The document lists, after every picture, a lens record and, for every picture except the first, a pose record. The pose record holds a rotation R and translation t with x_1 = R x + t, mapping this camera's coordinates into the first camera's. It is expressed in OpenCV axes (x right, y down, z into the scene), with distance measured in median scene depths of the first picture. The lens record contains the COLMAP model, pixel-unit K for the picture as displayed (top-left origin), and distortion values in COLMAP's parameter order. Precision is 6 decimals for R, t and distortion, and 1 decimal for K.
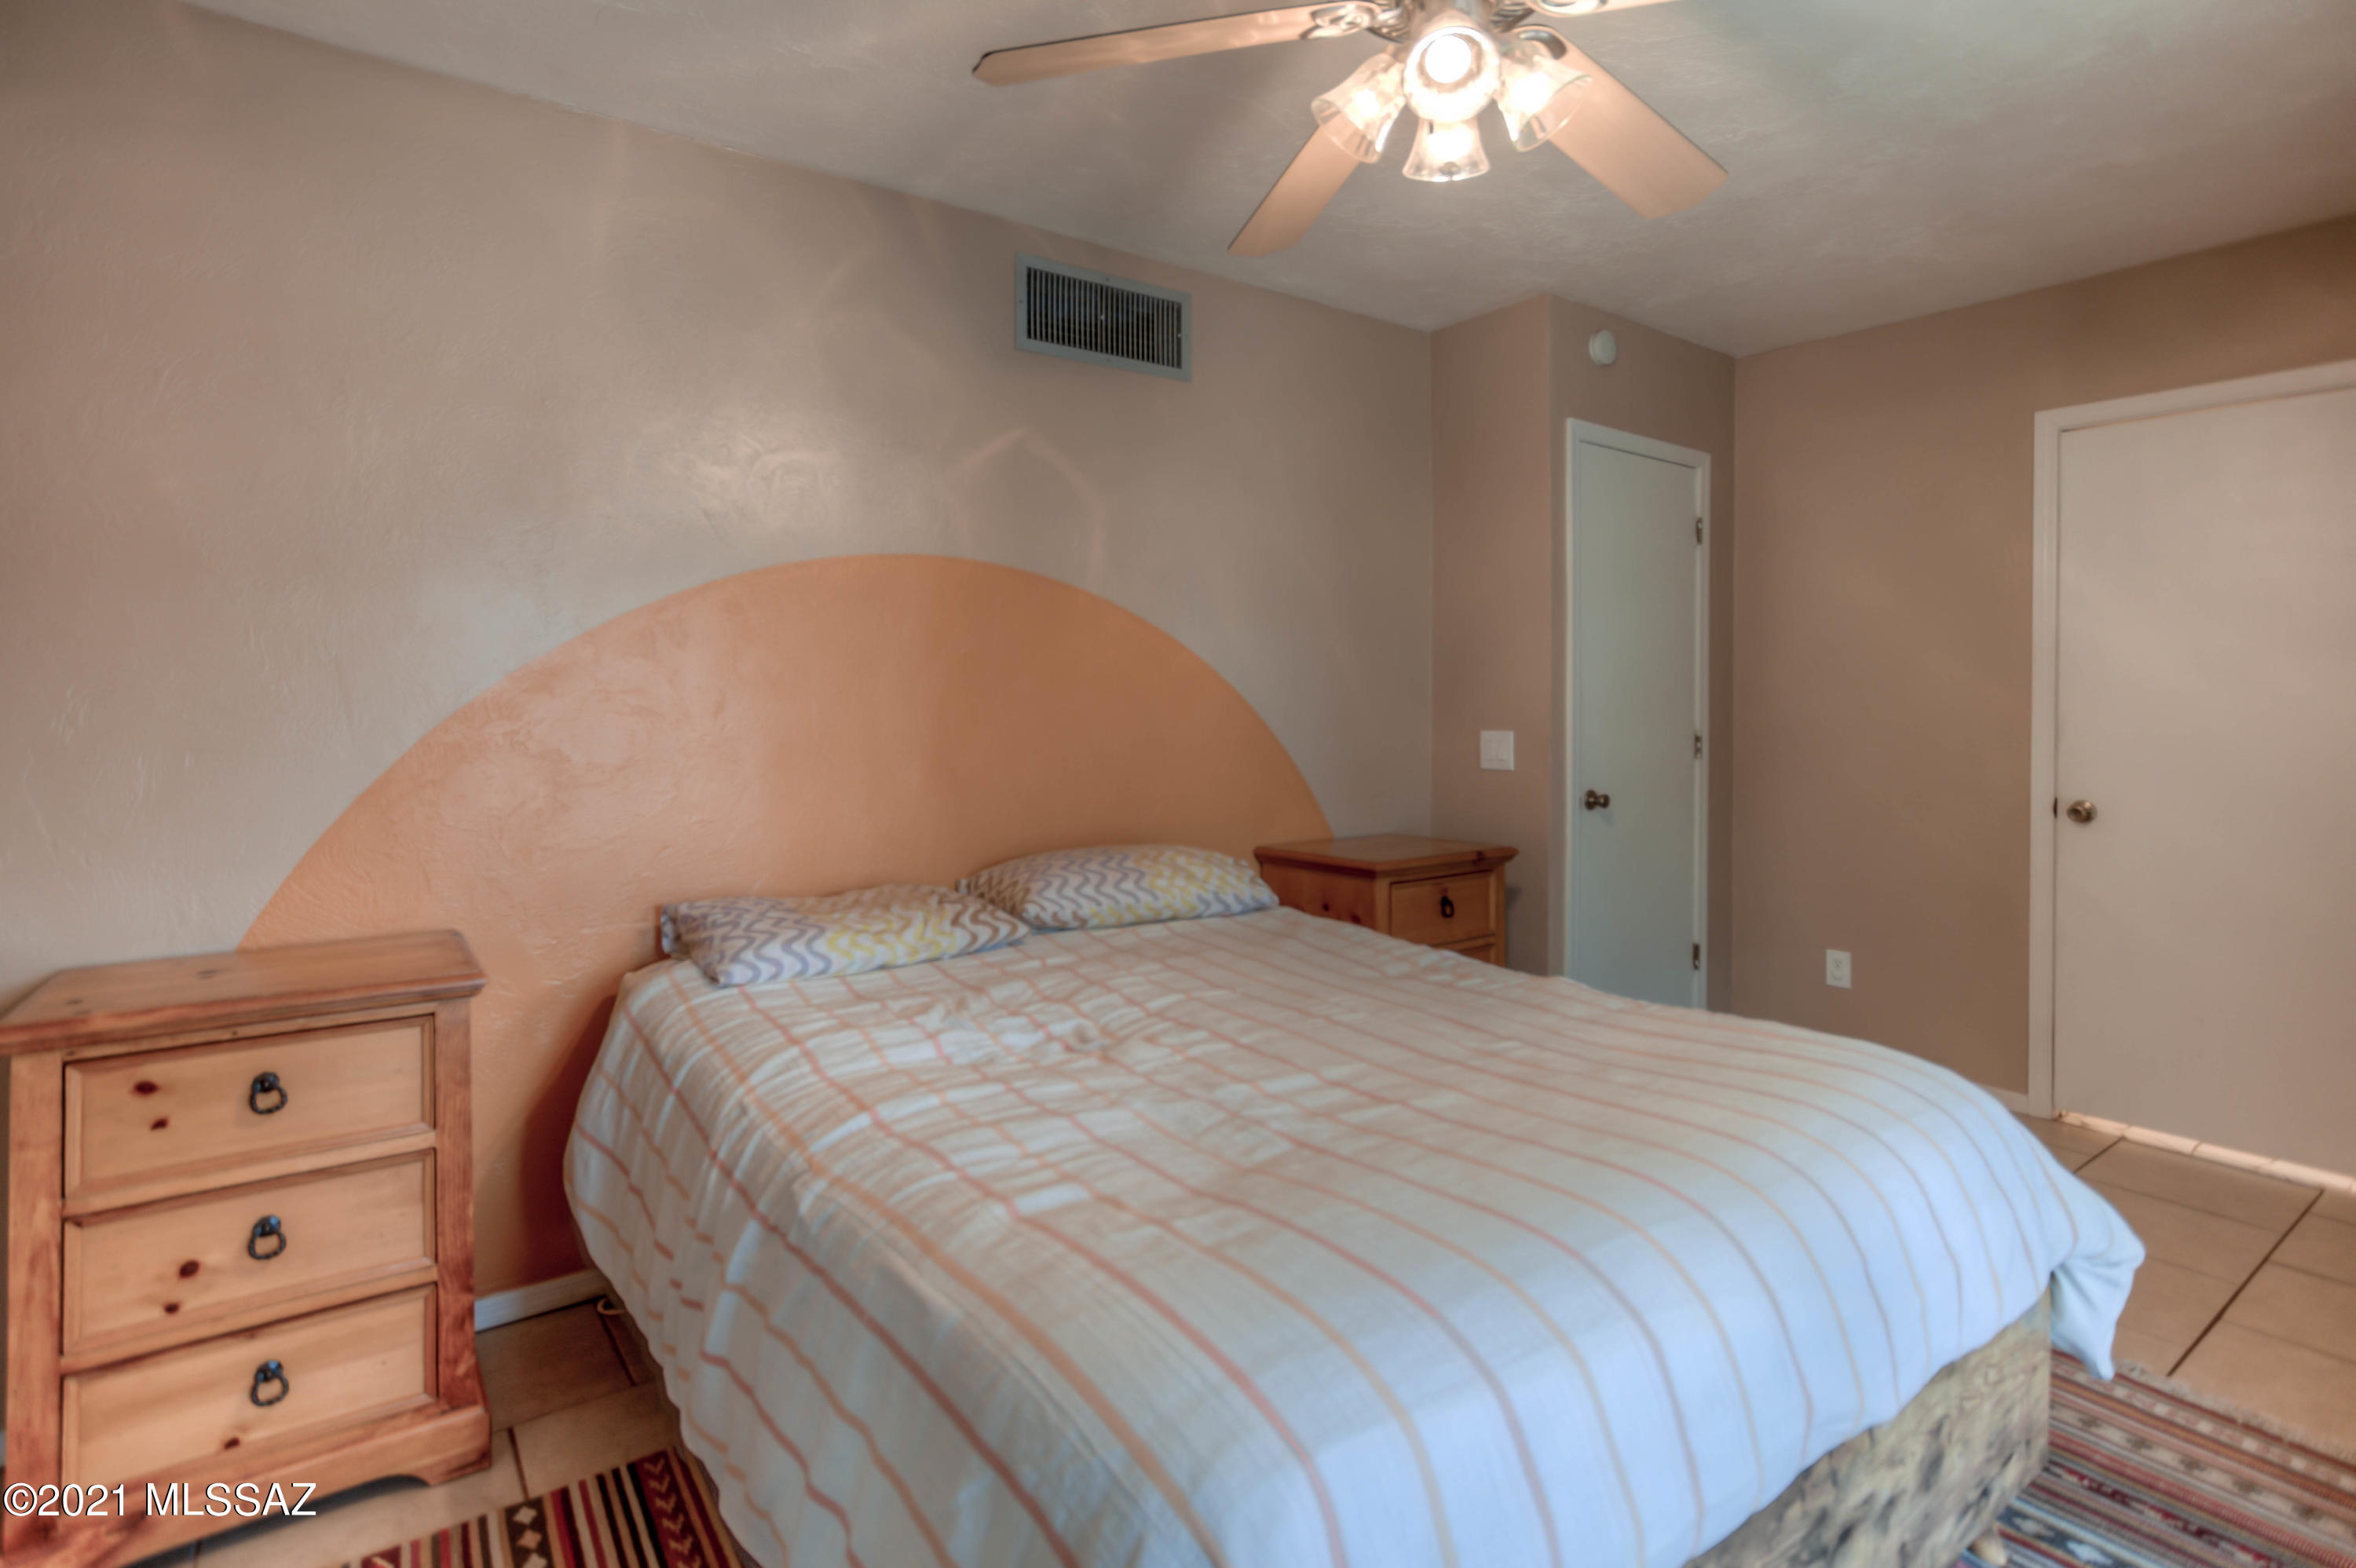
lens RADIAL K [[1227.2, 0, 1176.1], [0, 1227.2, 695.0], [0, 0, 1]] dist [-0.003832, -0.000515]
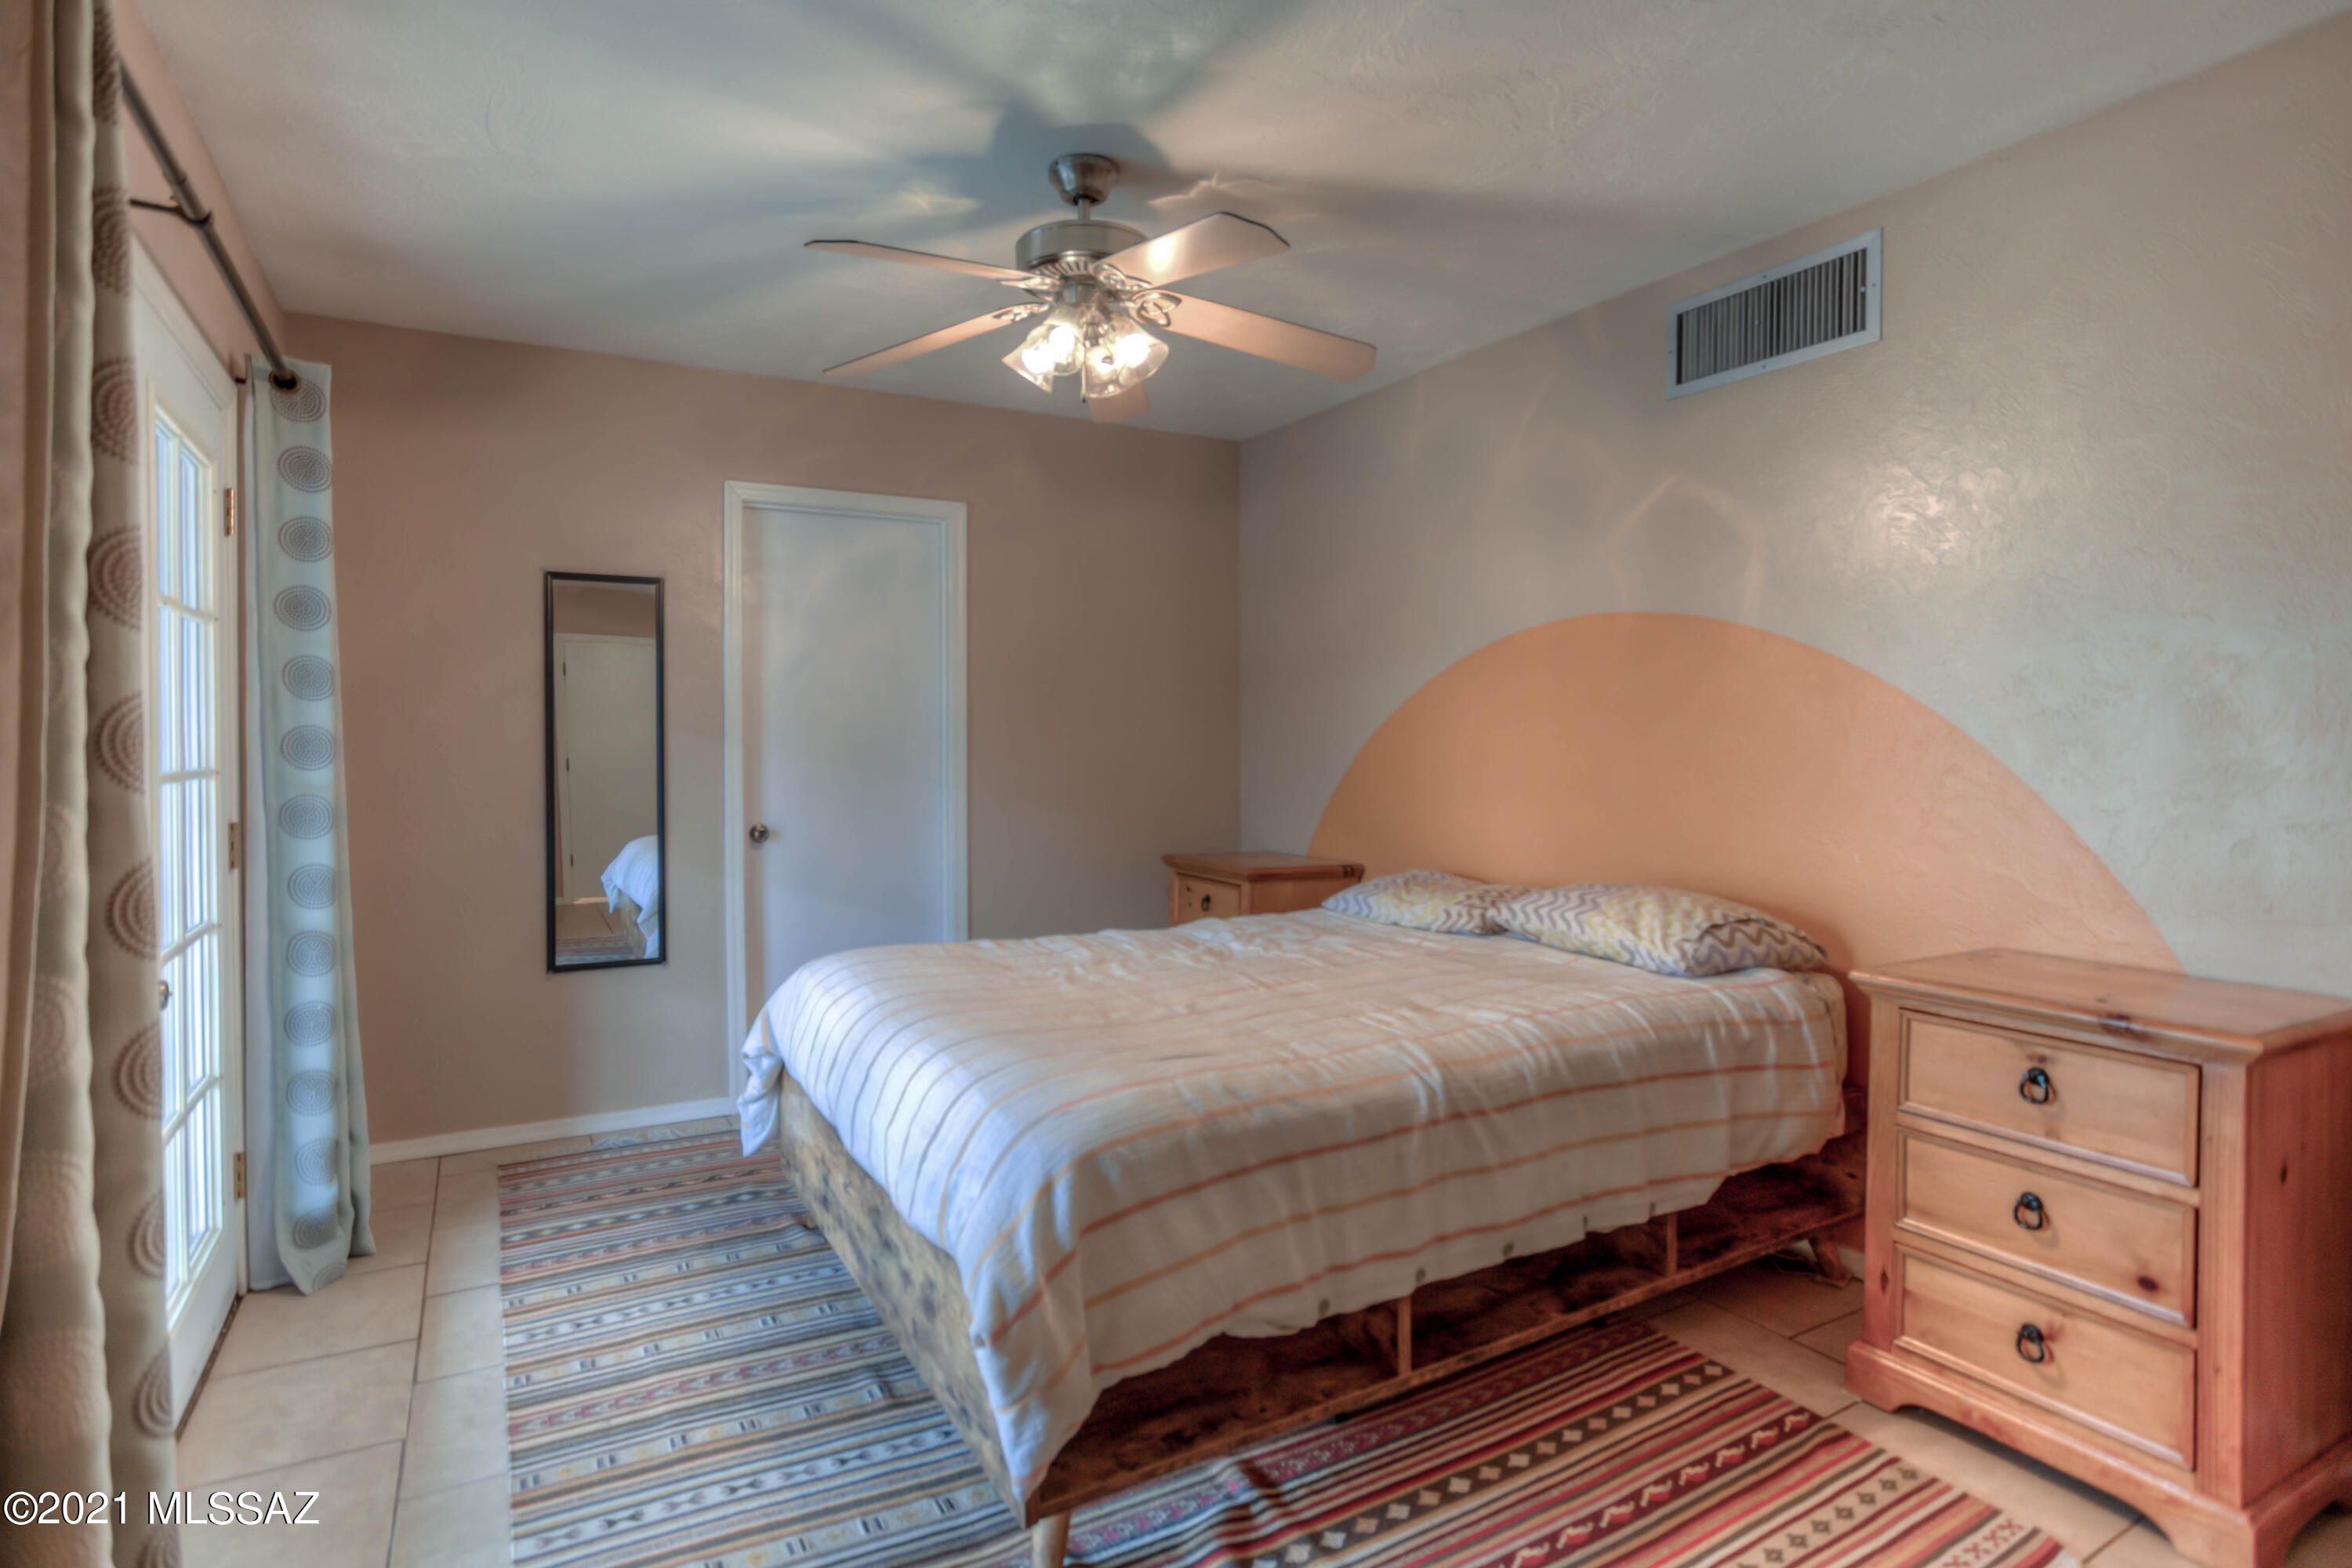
lens RADIAL K [[1173.4, 0, 1174.6], [0, 1173.4, 759.2], [0, 0, 1]] dist [-0.039591, 0.032876]
pose [[-0.090940, 0.021488, -0.995625, 0.886227], [-0.001879, 0.999762, 0.021749, 0.000537], [0.995855, 0.003849, -0.090878, 0.673707]]
